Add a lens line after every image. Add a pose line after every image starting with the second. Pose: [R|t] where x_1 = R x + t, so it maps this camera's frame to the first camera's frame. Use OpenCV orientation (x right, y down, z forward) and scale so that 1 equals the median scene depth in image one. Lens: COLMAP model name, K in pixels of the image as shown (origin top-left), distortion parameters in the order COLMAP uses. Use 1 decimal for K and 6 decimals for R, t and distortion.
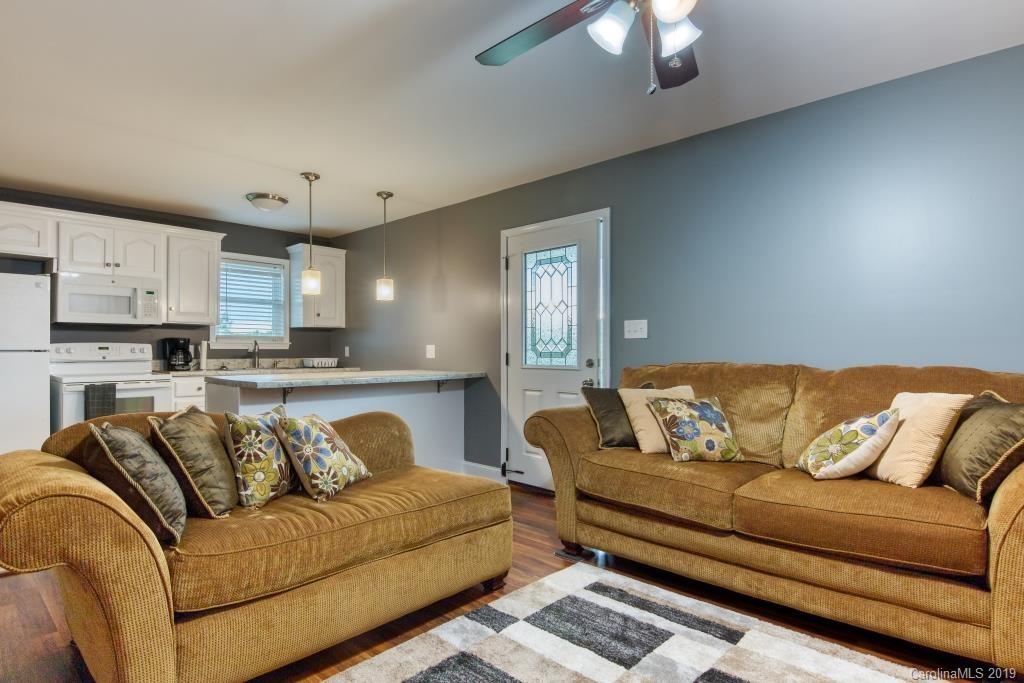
lens RADIAL K [[554.9, 0, 512.0], [0, 554.9, 341.5], [0, 0, 1]] dist [-0.004242, -0.001563]
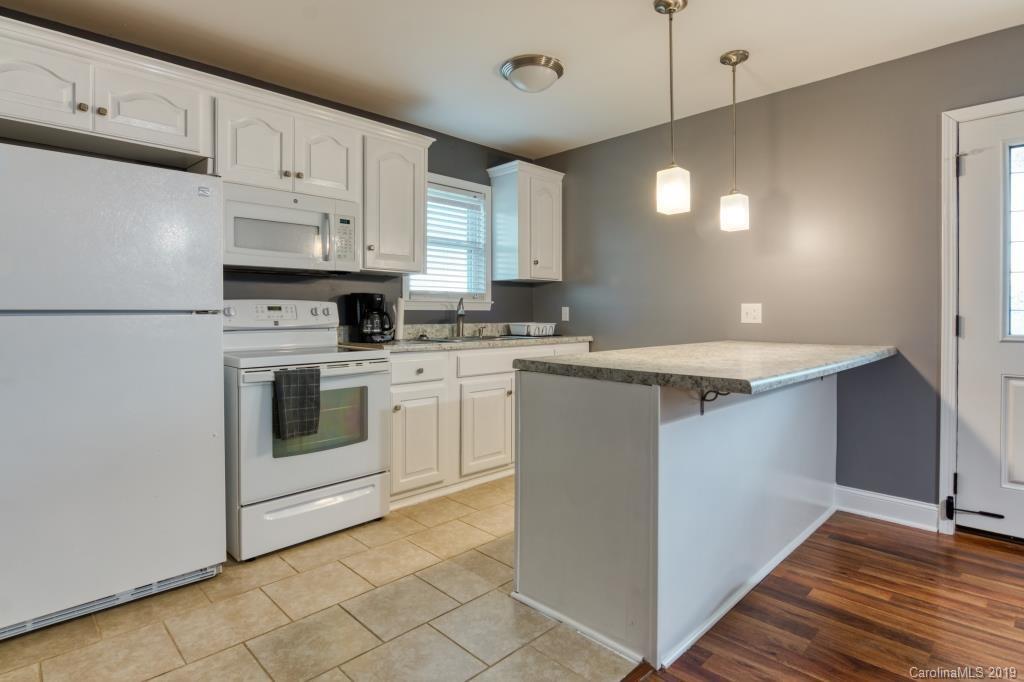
lens RADIAL K [[520.3, 0, 515.5], [0, 520.3, 316.5], [0, 0, 1]] dist [-0.003734, -0.001332]
pose [[0.999898, -0.000230, -0.014274, -0.439627], [0.000540, 0.999764, 0.021725, 0.008313], [0.014266, -0.021730, 0.999662, 0.394512]]
